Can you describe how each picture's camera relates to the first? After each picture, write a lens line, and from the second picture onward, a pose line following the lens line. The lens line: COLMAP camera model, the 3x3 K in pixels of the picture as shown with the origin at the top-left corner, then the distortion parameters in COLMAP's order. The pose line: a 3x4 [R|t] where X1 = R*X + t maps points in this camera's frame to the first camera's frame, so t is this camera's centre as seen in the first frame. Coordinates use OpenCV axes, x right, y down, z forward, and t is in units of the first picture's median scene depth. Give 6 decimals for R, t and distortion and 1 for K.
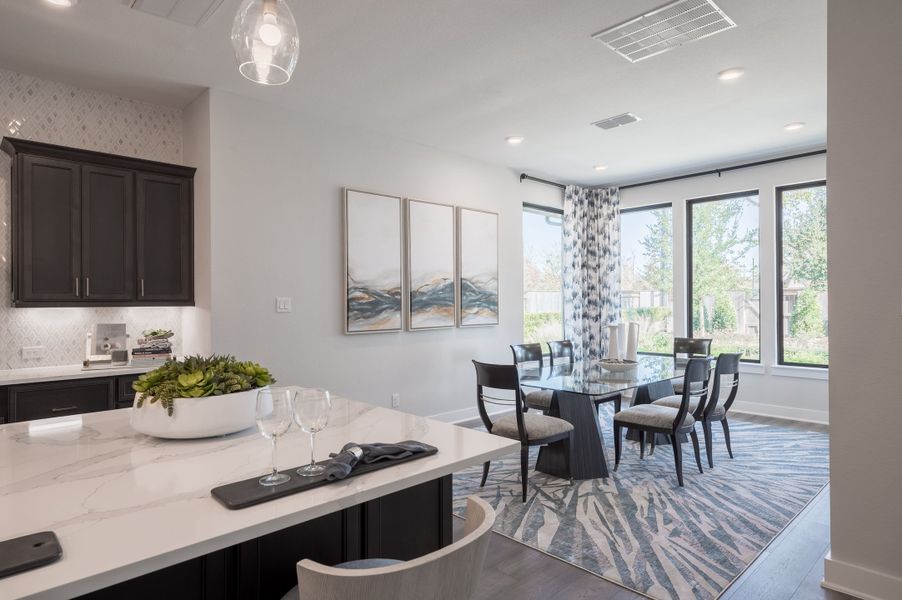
lens RADIAL K [[521.0, 0, 448.7], [0, 521.0, 300.6], [0, 0, 1]] dist [-0.014402, 0.001877]
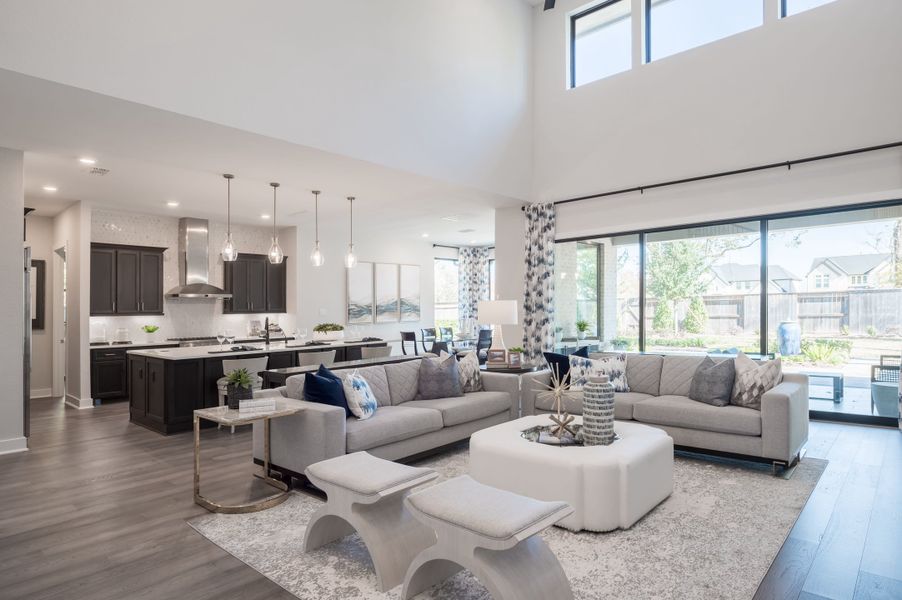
lens RADIAL K [[521.0, 0, 451.6], [0, 521.0, 313.4], [0, 0, 1]] dist [-0.014402, 0.001877]
pose [[0.995536, 0.000094, 0.094384, 0.028617], [-0.002041, 0.999787, 0.020532, -0.027083], [-0.094362, -0.020633, 0.995324, -1.039978]]
